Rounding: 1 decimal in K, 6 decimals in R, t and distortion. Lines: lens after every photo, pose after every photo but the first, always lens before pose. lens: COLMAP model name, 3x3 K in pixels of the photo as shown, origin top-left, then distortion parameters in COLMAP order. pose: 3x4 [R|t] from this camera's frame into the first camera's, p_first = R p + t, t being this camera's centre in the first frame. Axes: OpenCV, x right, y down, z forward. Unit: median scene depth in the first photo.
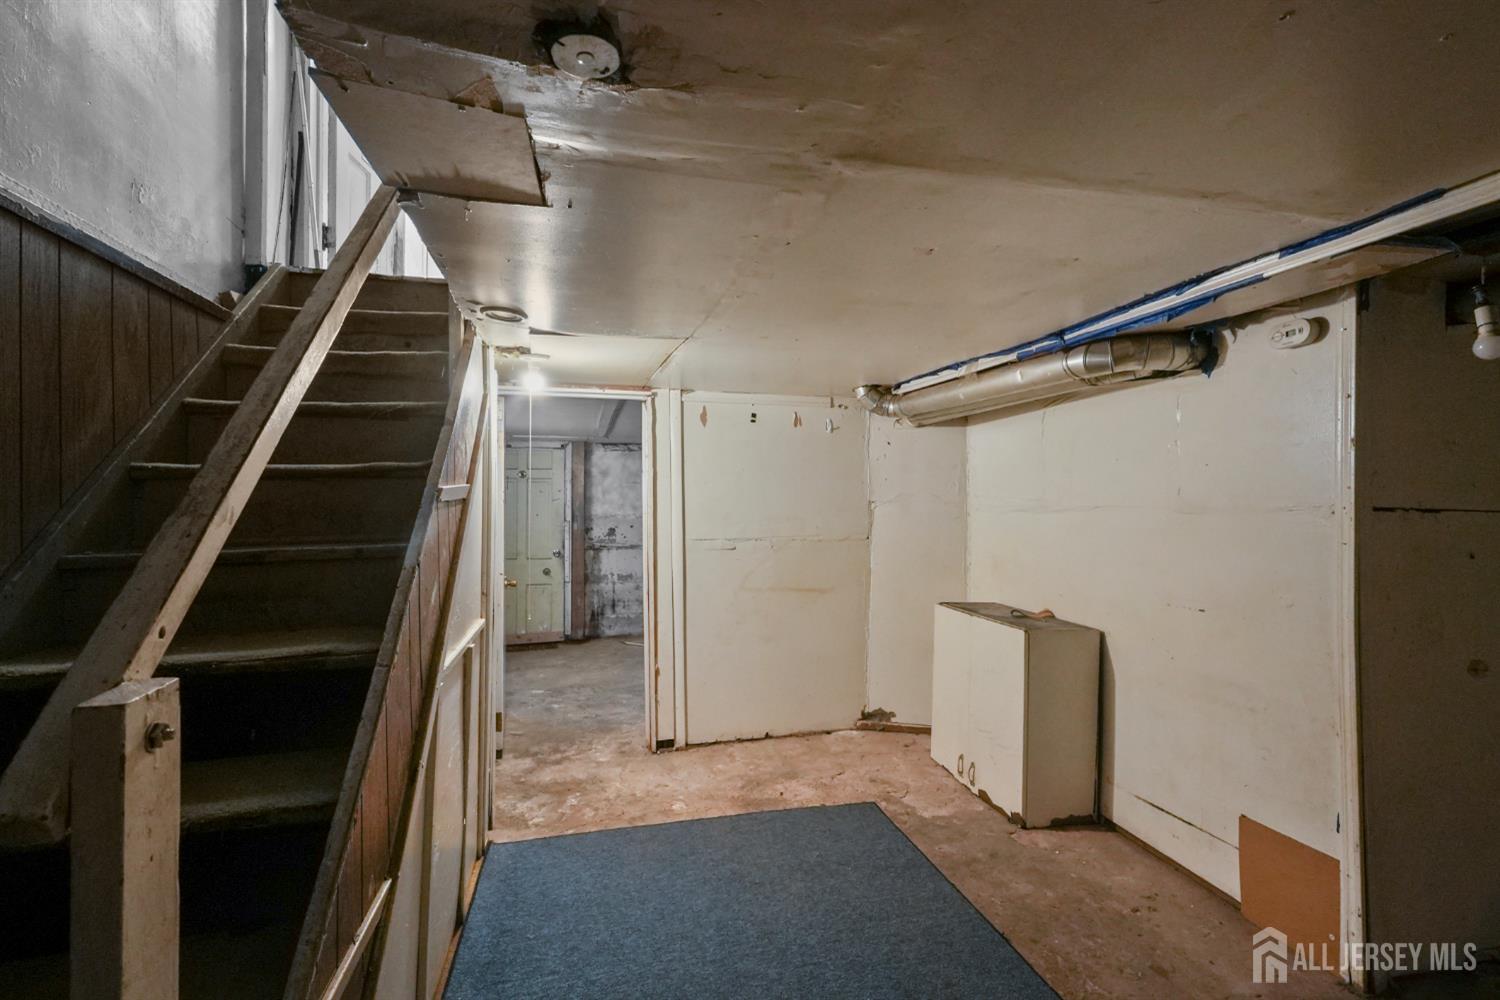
lens RADIAL K [[706.0, 0, 750.0], [0, 706.0, 500.0], [0, 0, 1]] dist [-0.002007, 0.011134]
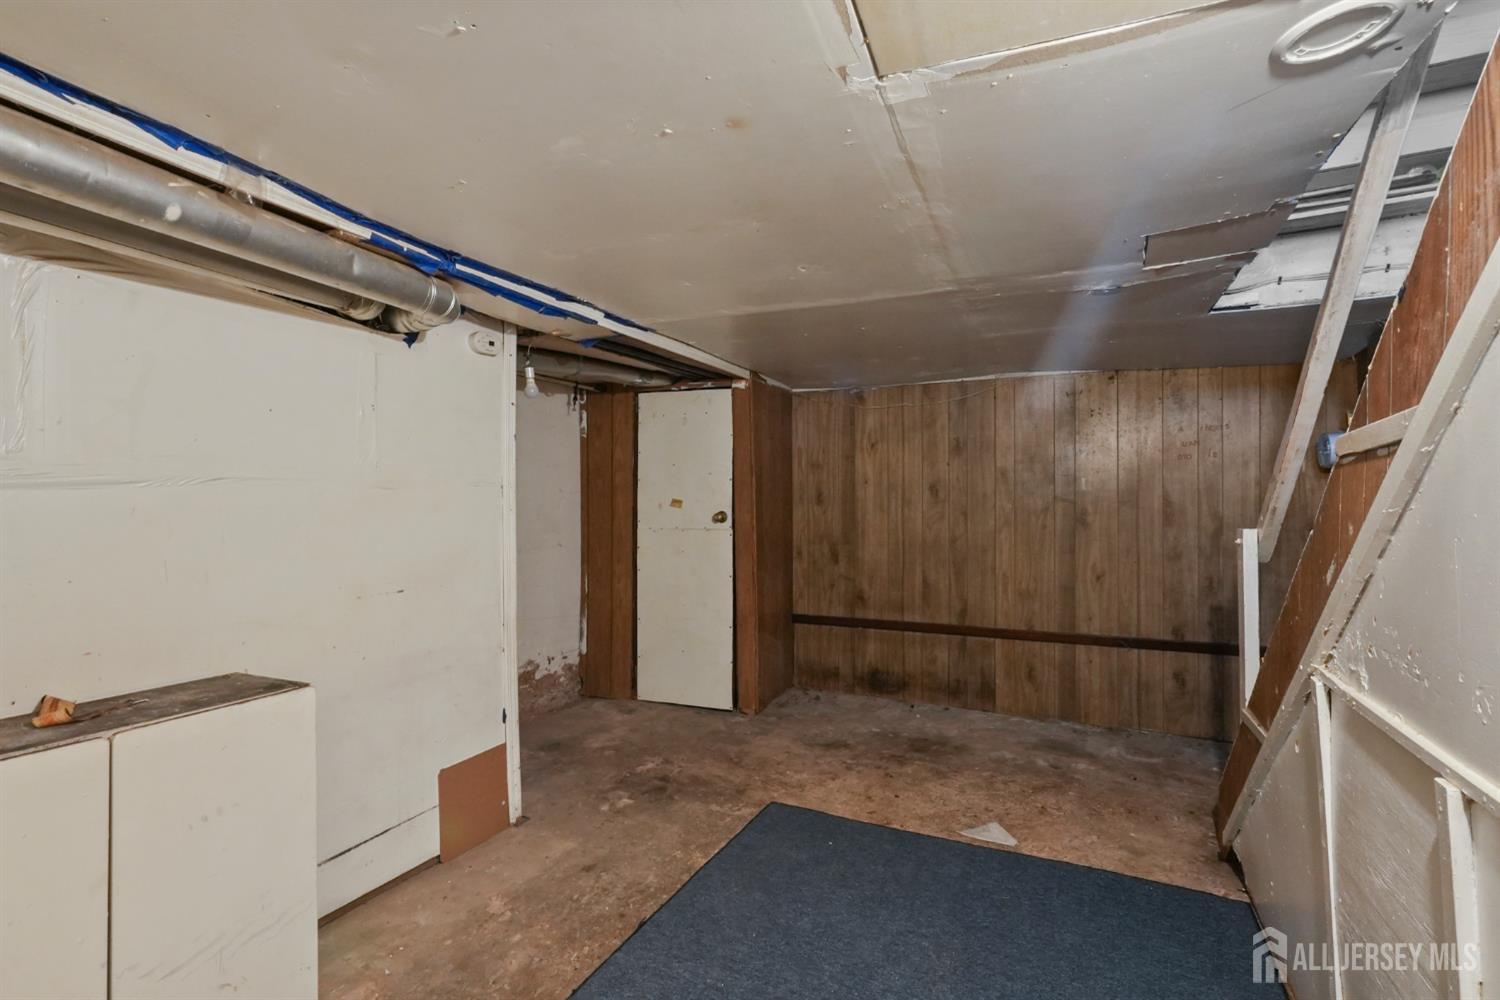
lens RADIAL K [[706.0, 0, 750.0], [0, 706.0, 500.0], [0, 0, 1]] dist [-0.002007, 0.011134]
pose [[-0.789723, 0.003775, 0.613452, -0.328915], [0.003724, 0.999992, -0.001358, 0.038783], [-0.613452, 0.001212, -0.789731, 1.563501]]
